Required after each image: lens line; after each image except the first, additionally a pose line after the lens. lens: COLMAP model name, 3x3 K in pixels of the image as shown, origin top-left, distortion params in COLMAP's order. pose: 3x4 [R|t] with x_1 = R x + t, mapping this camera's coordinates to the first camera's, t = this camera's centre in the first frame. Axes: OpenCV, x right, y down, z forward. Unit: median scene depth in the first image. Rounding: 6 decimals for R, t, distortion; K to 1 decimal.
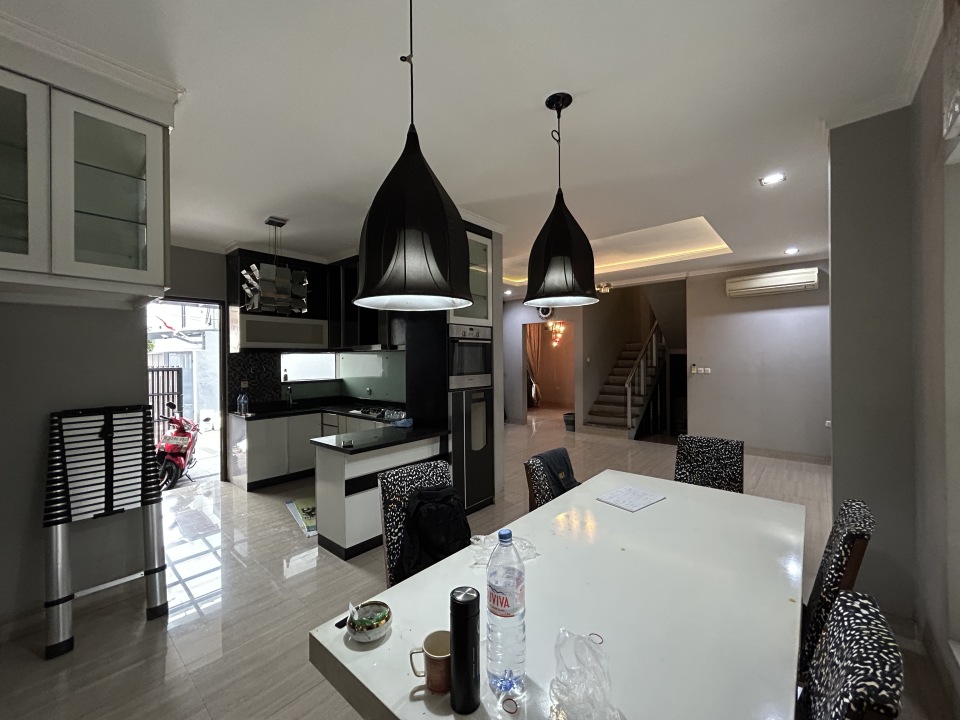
lens RADIAL K [[388.8, 0, 478.8], [0, 388.8, 360.1], [0, 0, 1]] dist [0.000793, 0.000570]
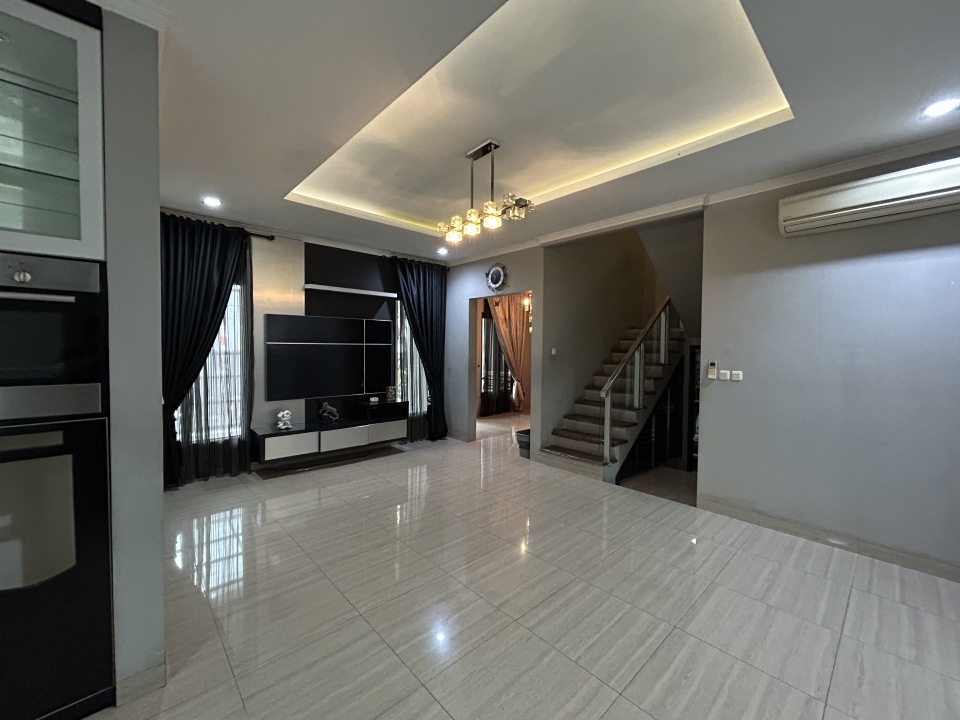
lens RADIAL K [[388.8, 0, 481.5], [0, 388.8, 359.1], [0, 0, 1]] dist [0.000793, 0.000570]
pose [[0.994050, 0.017436, -0.107522, 0.236476], [-0.014974, 0.999608, 0.023656, -0.001402], [0.107892, -0.021906, 0.993921, 0.341629]]
